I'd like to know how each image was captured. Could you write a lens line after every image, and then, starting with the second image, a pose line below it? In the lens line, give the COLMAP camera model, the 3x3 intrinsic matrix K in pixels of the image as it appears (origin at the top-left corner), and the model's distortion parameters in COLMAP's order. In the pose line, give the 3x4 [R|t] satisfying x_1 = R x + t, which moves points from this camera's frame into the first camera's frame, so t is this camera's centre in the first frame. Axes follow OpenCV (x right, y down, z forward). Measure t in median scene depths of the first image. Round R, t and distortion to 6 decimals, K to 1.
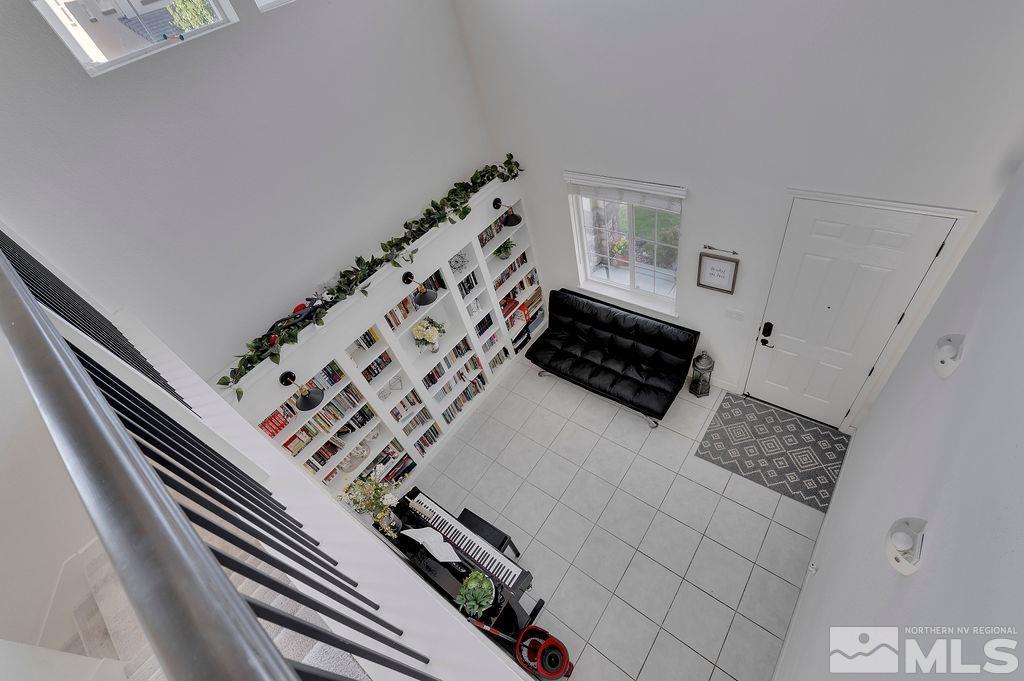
lens RADIAL K [[443.7, 0, 514.3], [0, 443.7, 340.4], [0, 0, 1]] dist [0.016735, 0.000839]
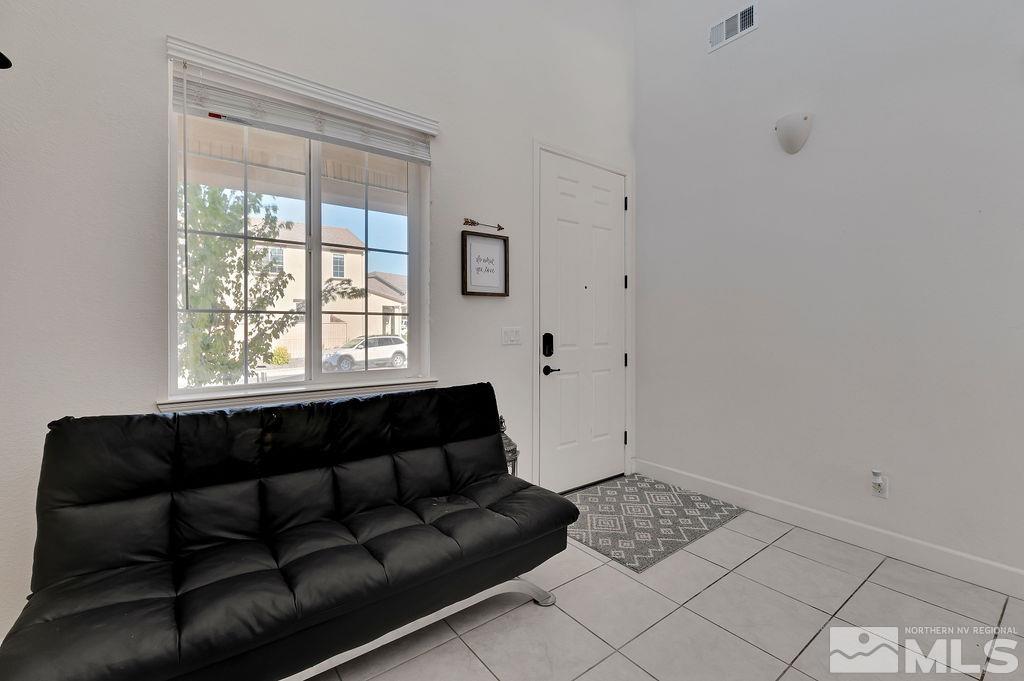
lens RADIAL K [[443.7, 0, 515.2], [0, 443.7, 335.2], [0, 0, 1]] dist [0.016735, 0.000839]
pose [[0.250409, 0.211971, 0.944650, -0.149267], [0.657893, 0.678578, -0.326662, 0.170013], [-0.710262, 0.703278, 0.030468, 0.996496]]
